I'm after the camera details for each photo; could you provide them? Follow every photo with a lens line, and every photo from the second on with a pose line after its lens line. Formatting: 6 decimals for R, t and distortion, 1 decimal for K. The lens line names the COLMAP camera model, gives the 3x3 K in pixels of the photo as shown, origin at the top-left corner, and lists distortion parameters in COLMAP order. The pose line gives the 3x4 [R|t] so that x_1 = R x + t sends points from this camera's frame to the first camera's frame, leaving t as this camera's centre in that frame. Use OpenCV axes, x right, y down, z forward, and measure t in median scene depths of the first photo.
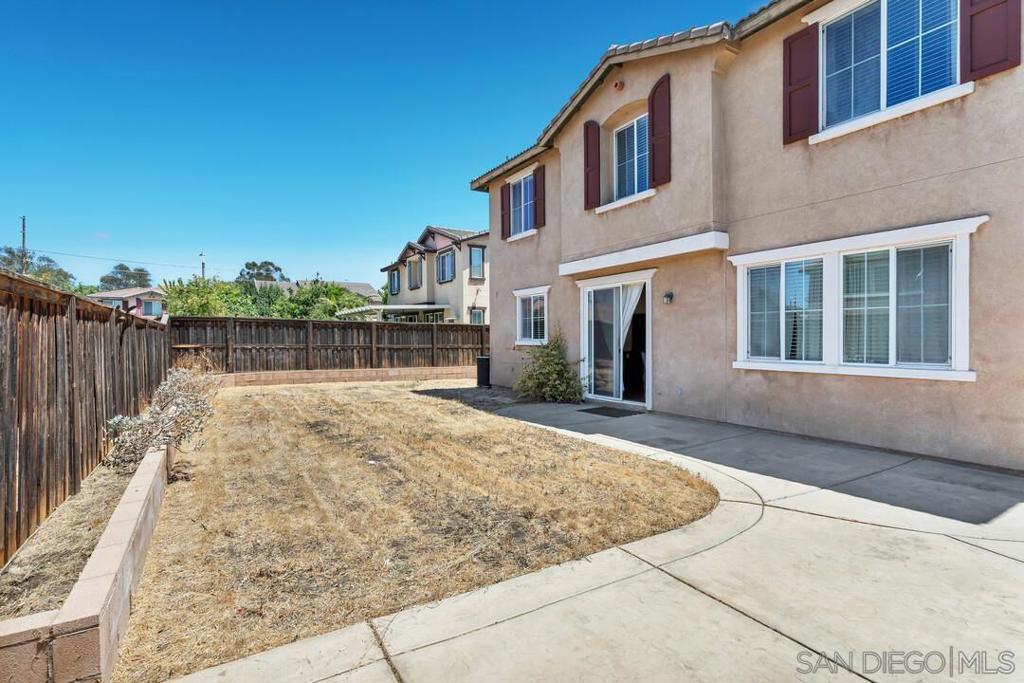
lens RADIAL K [[496.2, 0, 512.8], [0, 496.2, 343.6], [0, 0, 1]] dist [0.000289, 0.000407]
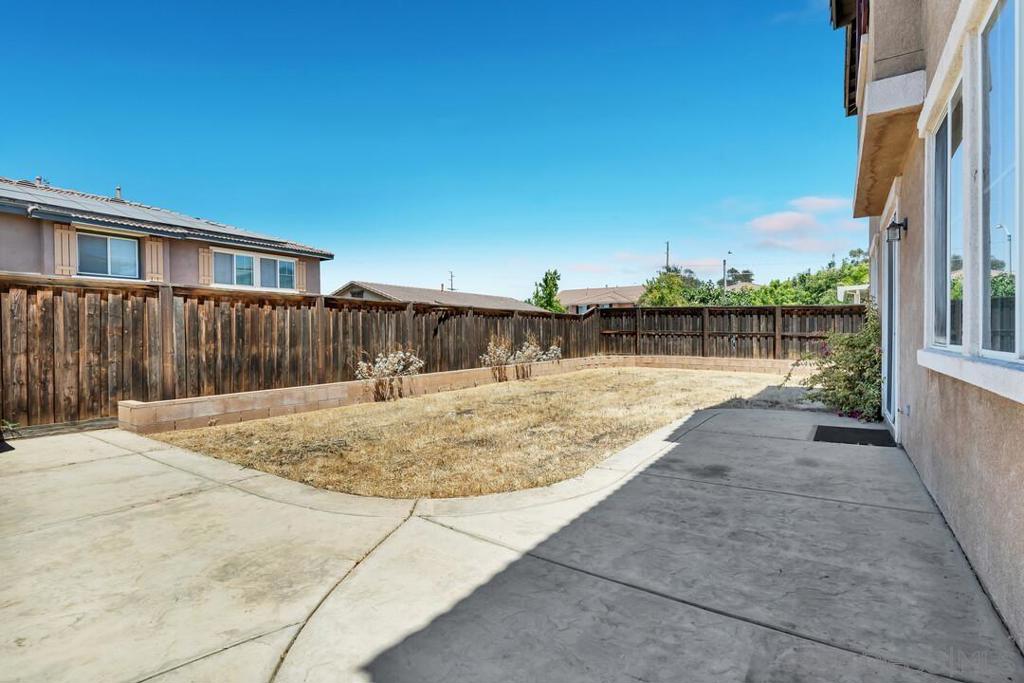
lens RADIAL K [[496.2, 0, 508.4], [0, 496.2, 337.9], [0, 0, 1]] dist [0.000289, 0.000407]
pose [[0.408701, 0.012140, -0.912587, 0.633499], [-0.013261, 0.999885, 0.007362, 0.024352], [0.912572, 0.009092, 0.408815, 0.421258]]
